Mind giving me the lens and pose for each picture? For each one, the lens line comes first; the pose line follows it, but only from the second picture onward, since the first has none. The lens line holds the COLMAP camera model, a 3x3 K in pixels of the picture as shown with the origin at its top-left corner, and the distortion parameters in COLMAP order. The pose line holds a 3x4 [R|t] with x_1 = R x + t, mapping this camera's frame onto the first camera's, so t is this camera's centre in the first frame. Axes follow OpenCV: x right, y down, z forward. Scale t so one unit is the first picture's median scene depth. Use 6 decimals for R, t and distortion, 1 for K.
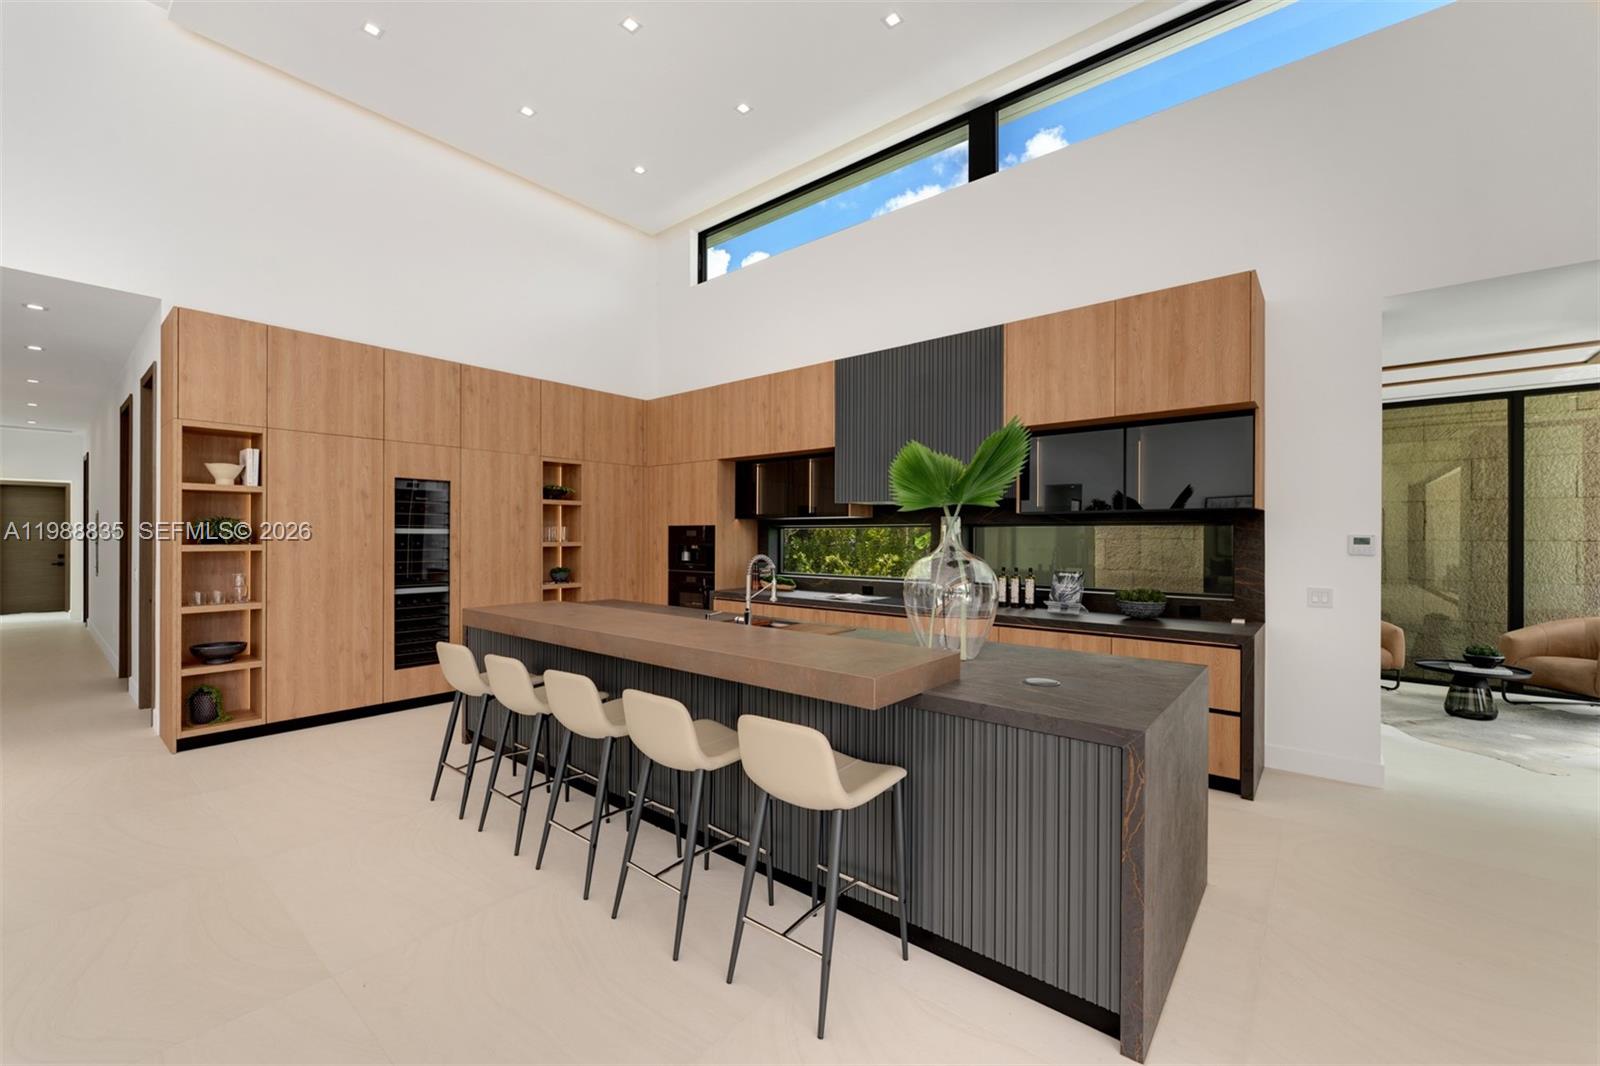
lens RADIAL K [[643.8, 0, 795.0], [0, 643.8, 535.5], [0, 0, 1]] dist [-0.001296, 0.000171]
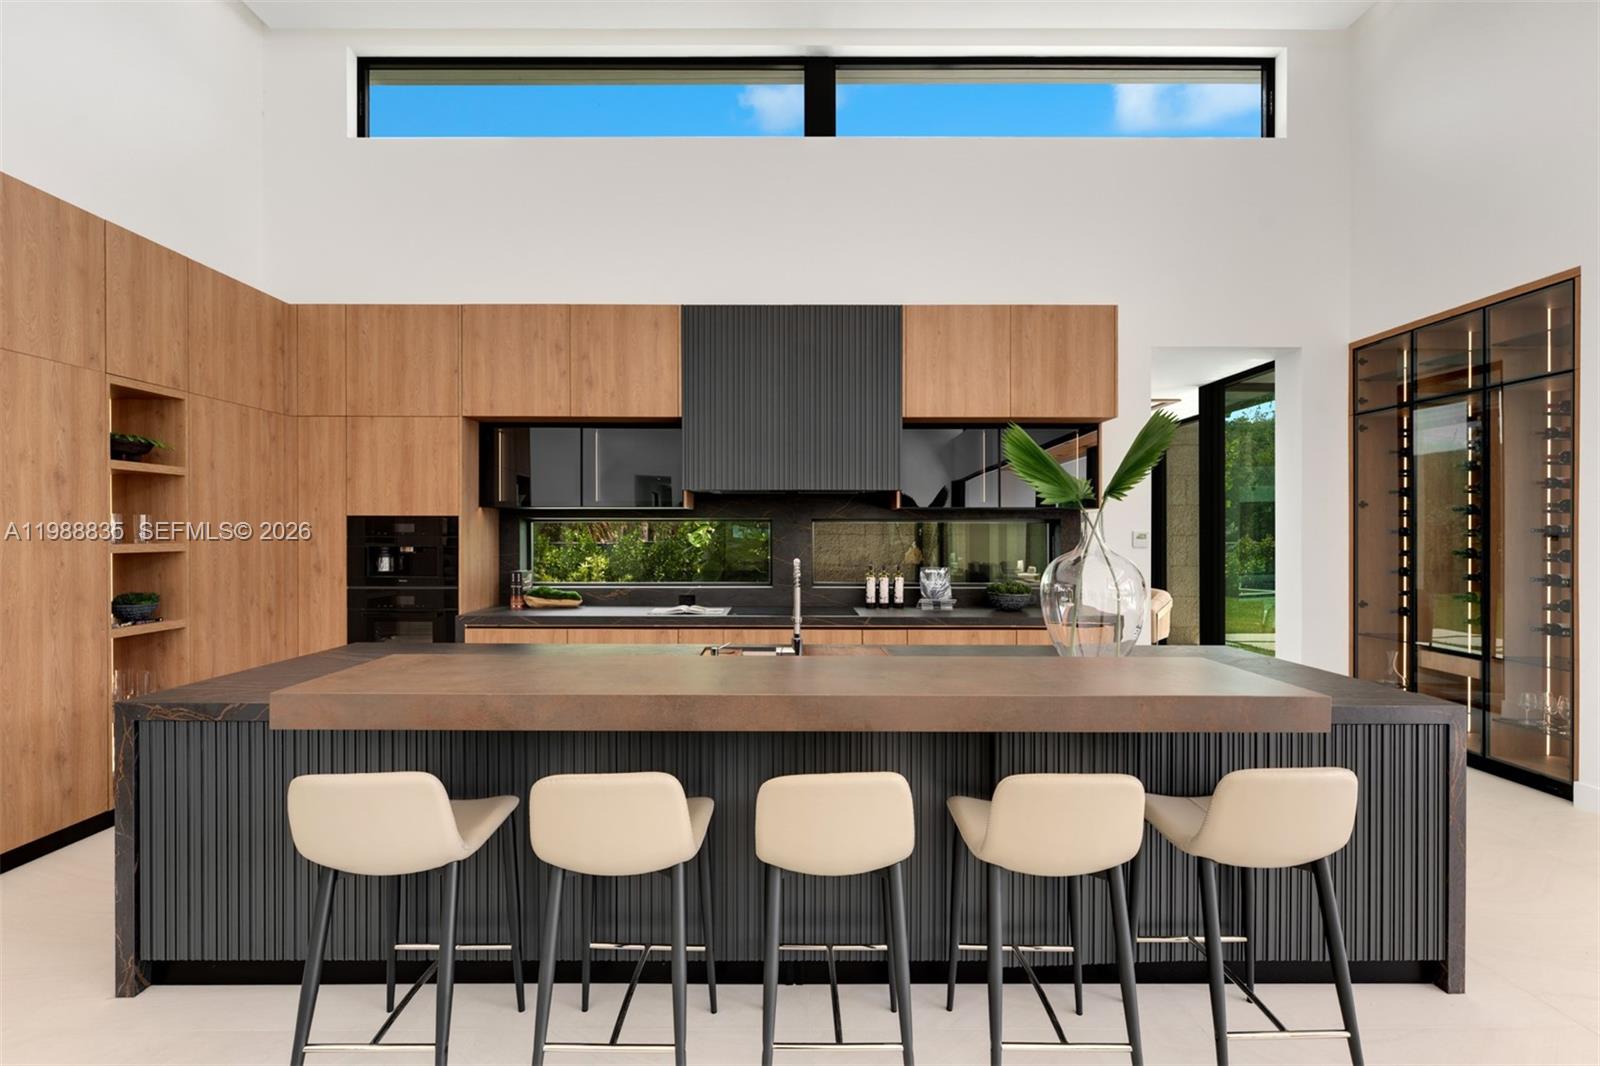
lens RADIAL K [[645.7, 0, 796.6], [0, 645.7, 542.6], [0, 0, 1]] dist [0.000708, -0.015507]
pose [[0.771181, -0.012956, 0.636483, -0.292625], [-0.002539, 0.999722, 0.023427, -0.005207], [-0.636610, -0.019682, 0.770934, 0.281361]]
